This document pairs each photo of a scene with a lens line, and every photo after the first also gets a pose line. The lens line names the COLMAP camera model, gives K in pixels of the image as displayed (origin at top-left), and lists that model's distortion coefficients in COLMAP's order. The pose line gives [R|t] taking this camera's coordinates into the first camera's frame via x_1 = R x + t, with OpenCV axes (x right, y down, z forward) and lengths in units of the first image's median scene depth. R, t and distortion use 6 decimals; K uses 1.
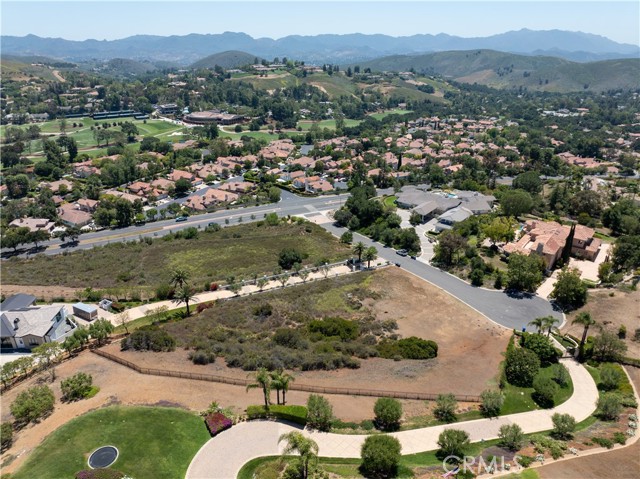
lens RADIAL K [[450.3, 0, 320.0], [0, 450.3, 239.5], [0, 0, 1]] dist [-0.041173, 0.007272]
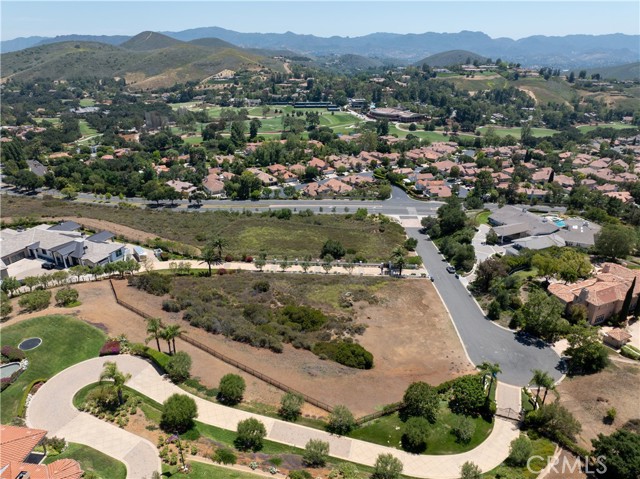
lens RADIAL K [[450.3, 0, 320.0], [0, 450.3, 239.5], [0, 0, 1]] dist [-0.041173, 0.007272]
pose [[0.887979, 0.188380, -0.419530, 0.180096], [-0.187322, 0.981306, 0.044146, -0.011762], [0.420003, 0.039386, 0.906667, 0.027097]]
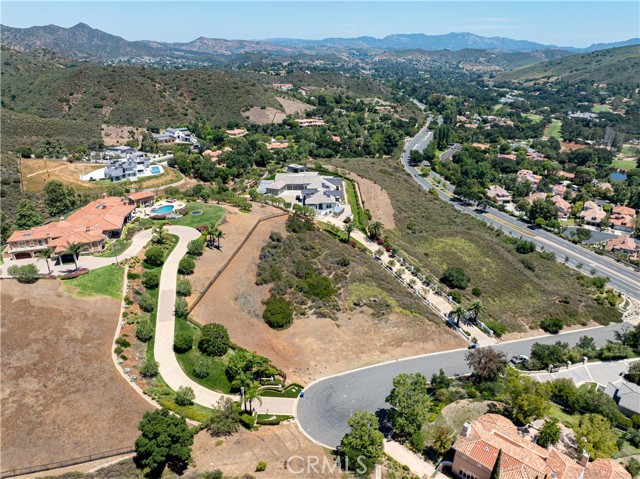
lens RADIAL K [[450.3, 0, 320.0], [0, 450.3, 239.5], [0, 0, 1]] dist [-0.041173, 0.007272]
pose [[-0.045711, 0.406787, -0.912379, 0.434575], [-0.404216, 0.827690, 0.389280, -0.156578], [0.913521, 0.386592, 0.126595, 0.306567]]
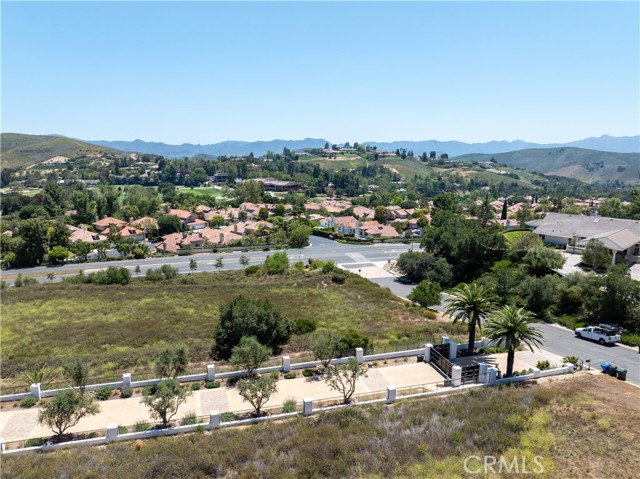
lens RADIAL K [[451.2, 0, 320.0], [0, 451.2, 239.5], [0, 0, 1]] dist [-0.043192, 0.002470]
pose [[0.986785, 0.033766, -0.158479, 0.017392], [-0.067456, 0.974871, -0.212313, 0.024388], [0.147328, 0.220198, 0.964265, 0.362765]]
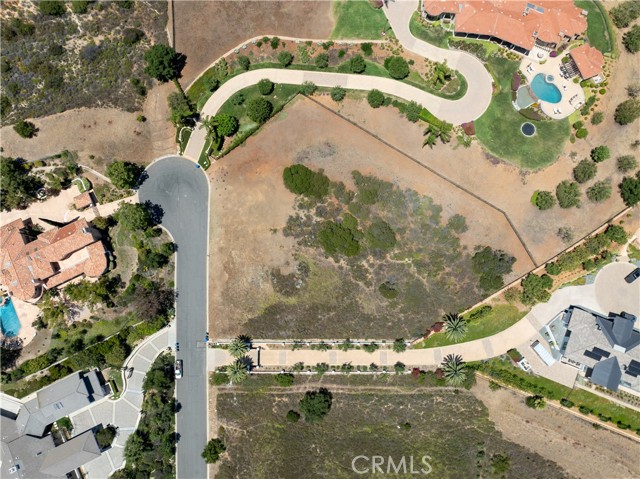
lens RADIAL K [[450.3, 0, 320.0], [0, 450.3, 239.5], [0, 0, 1]] dist [-0.041173, 0.007272]
pose [[-0.905090, -0.421470, 0.056348, 0.004552], [0.167470, -0.231516, 0.958308, -0.357991], [-0.390853, 0.876792, 0.280126, 0.270398]]
